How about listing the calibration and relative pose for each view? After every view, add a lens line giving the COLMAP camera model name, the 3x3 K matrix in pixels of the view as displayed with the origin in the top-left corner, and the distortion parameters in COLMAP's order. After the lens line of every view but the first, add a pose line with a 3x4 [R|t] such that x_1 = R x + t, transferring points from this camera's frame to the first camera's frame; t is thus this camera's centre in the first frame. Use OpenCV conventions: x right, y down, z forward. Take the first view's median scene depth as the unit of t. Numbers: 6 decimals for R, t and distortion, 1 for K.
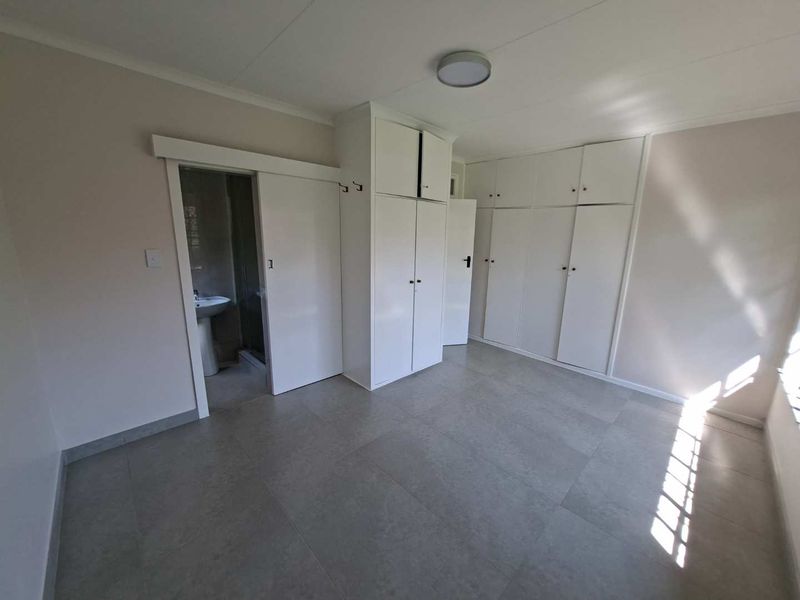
lens RADIAL K [[320.1, 0, 405.8], [0, 320.1, 298.0], [0, 0, 1]] dist [0.001164, 0.000582]
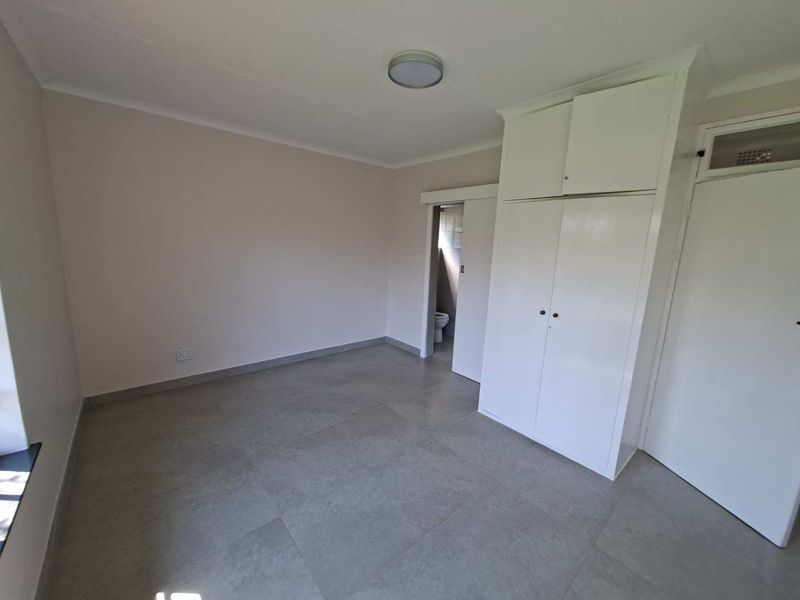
lens RADIAL K [[309.0, 0, 401.6], [0, 309.0, 302.3], [0, 0, 1]] dist [-0.022002, 0.000078]
pose [[-0.065986, 0.158362, -0.985174, 1.042784], [-0.250023, 0.953204, 0.169970, -0.159818], [0.965989, 0.257532, -0.023304, 1.015478]]
